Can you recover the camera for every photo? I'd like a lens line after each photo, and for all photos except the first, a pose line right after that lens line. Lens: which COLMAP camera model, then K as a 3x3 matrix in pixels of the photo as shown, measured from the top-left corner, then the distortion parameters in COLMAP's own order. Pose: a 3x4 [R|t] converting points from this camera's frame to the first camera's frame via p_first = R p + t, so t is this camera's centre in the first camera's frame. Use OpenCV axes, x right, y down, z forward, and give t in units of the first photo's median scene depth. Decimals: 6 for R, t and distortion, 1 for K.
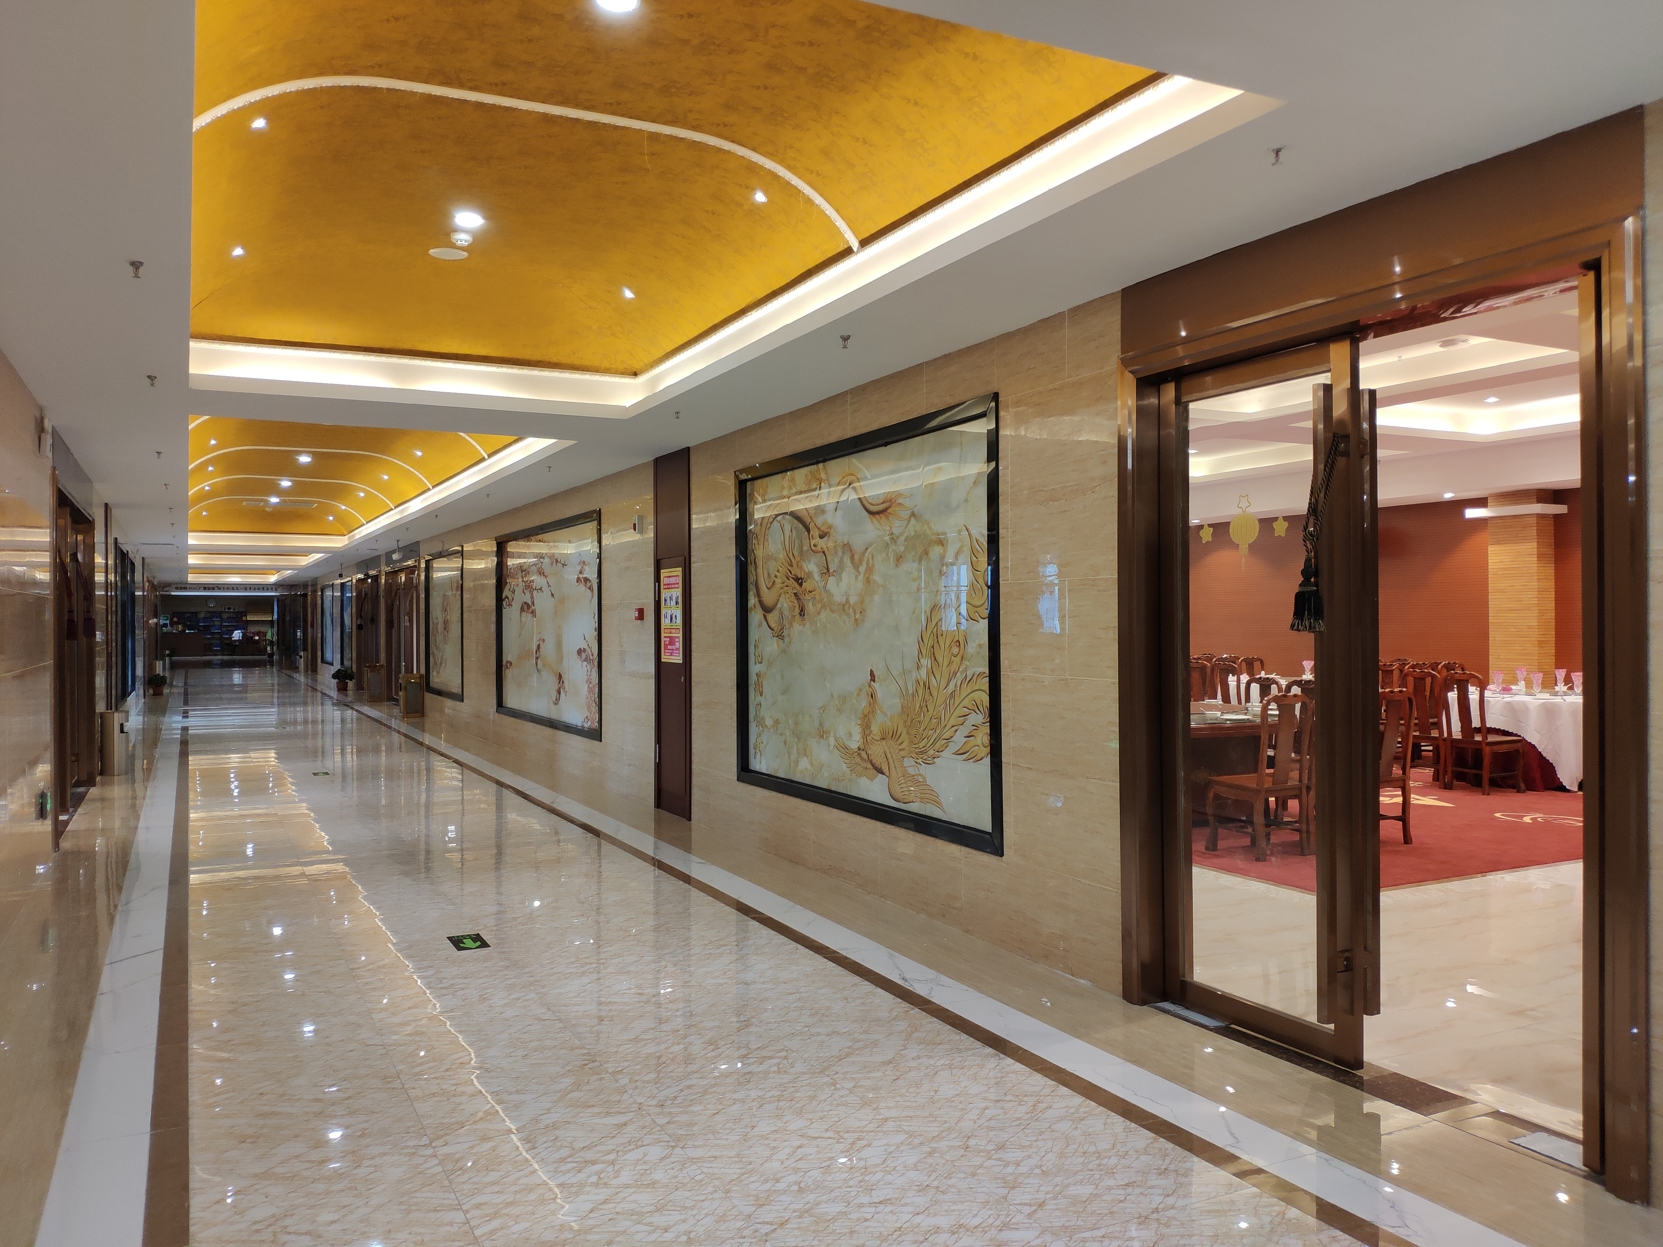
lens RADIAL K [[1309.5, 0, 856.3], [0, 1309.5, 623.7], [0, 0, 1]] dist [0.201390, -0.405542]
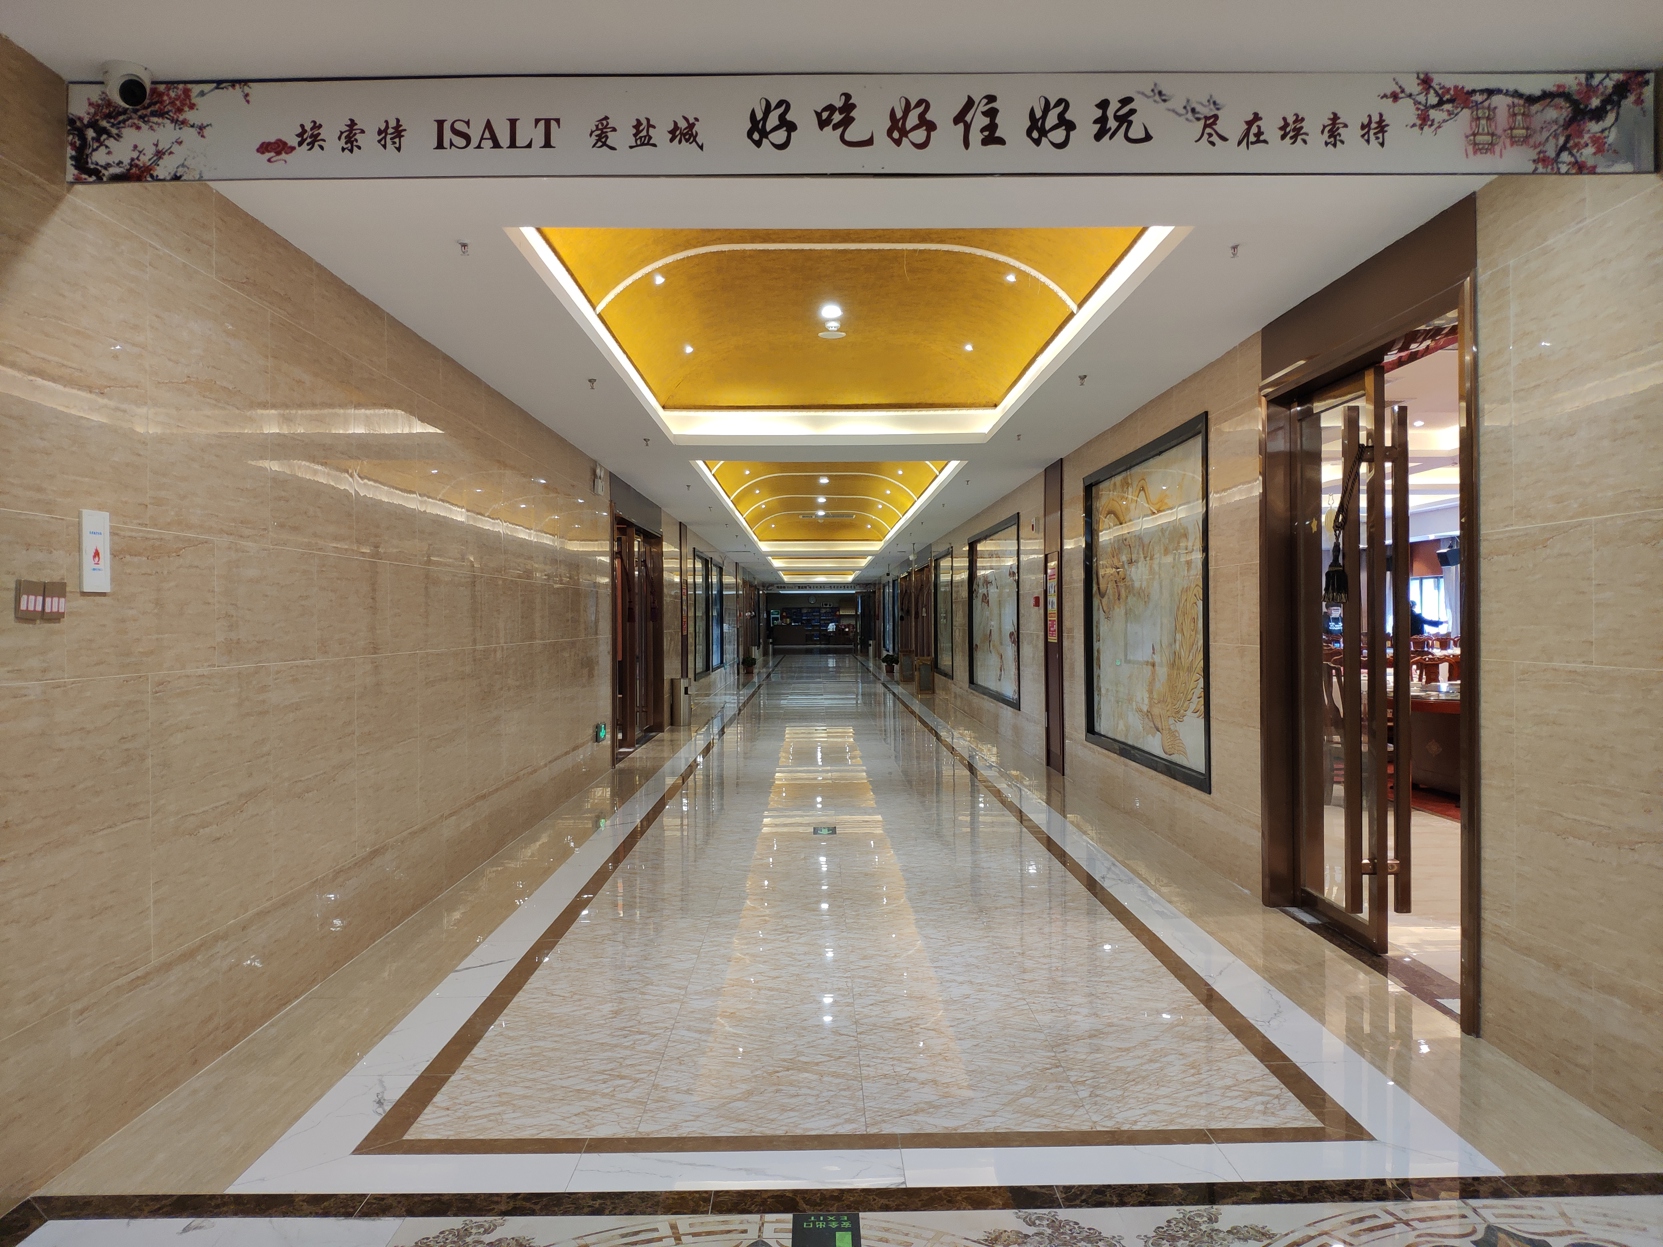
lens RADIAL K [[1309.5, 0, 856.3], [0, 1309.5, 623.7], [0, 0, 1]] dist [0.201390, -0.405542]
pose [[0.907377, 0.001889, -0.420313, 0.221447], [-0.000649, 0.999995, 0.003092, 0.010915], [0.420317, -0.002532, 0.907374, -0.165245]]
